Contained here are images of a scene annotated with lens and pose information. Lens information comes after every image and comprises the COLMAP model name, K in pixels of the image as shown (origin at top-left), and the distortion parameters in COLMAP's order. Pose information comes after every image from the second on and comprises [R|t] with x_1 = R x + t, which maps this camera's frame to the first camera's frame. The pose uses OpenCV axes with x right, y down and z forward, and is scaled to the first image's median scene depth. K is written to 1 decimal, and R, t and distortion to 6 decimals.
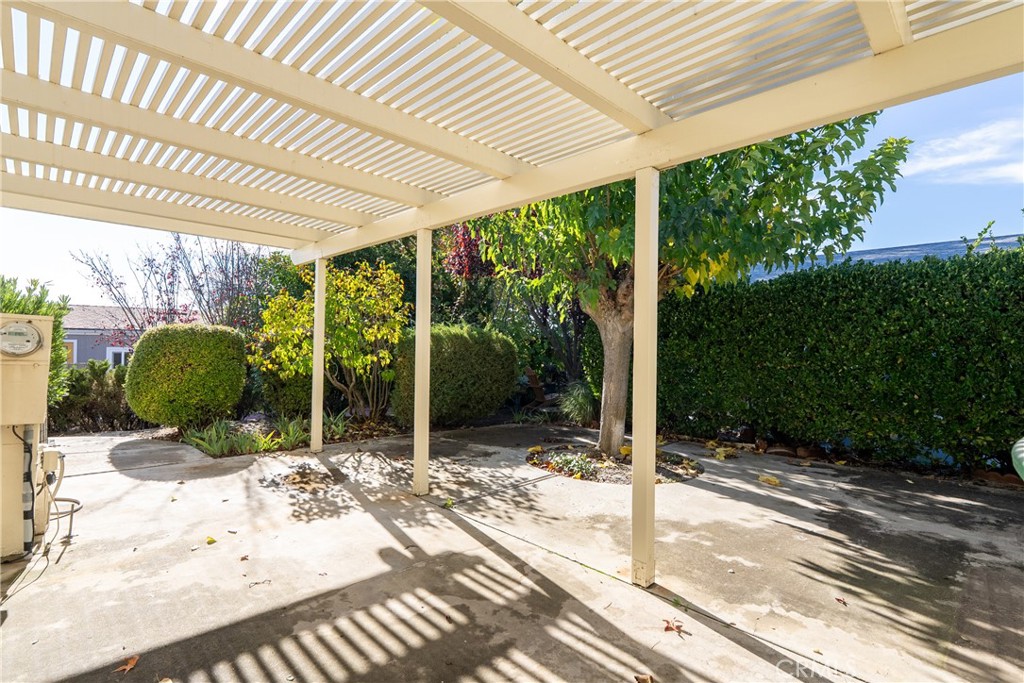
lens RADIAL K [[484.1, 0, 512.0], [0, 484.1, 341.5], [0, 0, 1]] dist [0.000790, 0.000740]
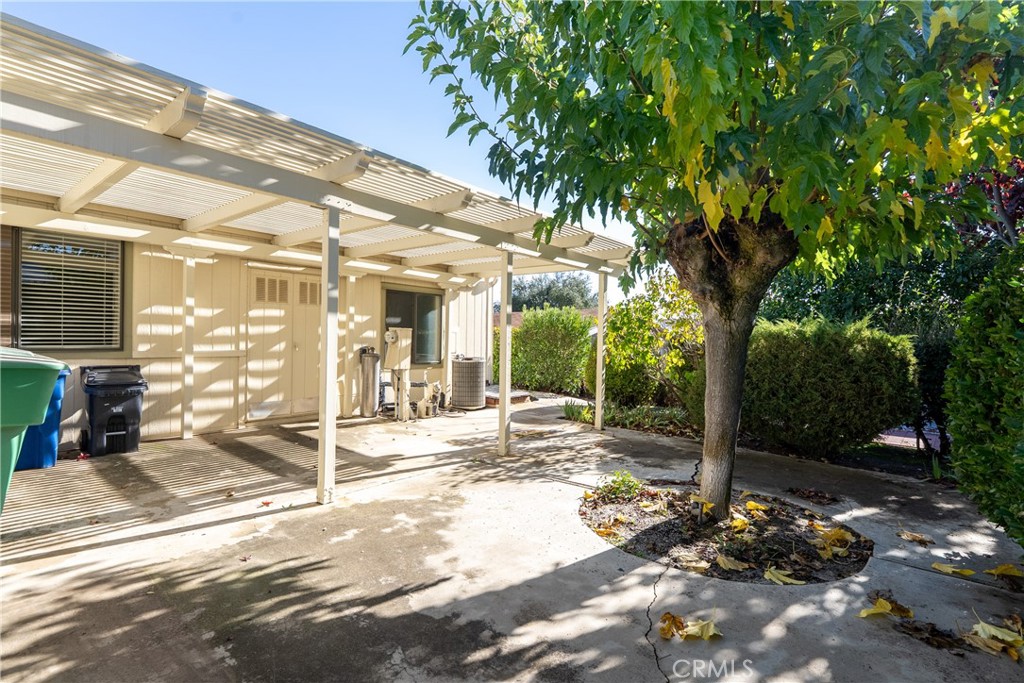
lens RADIAL K [[484.1, 0, 512.0], [0, 484.1, 341.5], [0, 0, 1]] dist [0.000790, 0.000740]
pose [[0.100899, -0.009005, -0.994856, 1.289599], [-0.011674, 0.999879, -0.010234, 0.028168], [0.994828, 0.012647, 0.100782, 1.035967]]
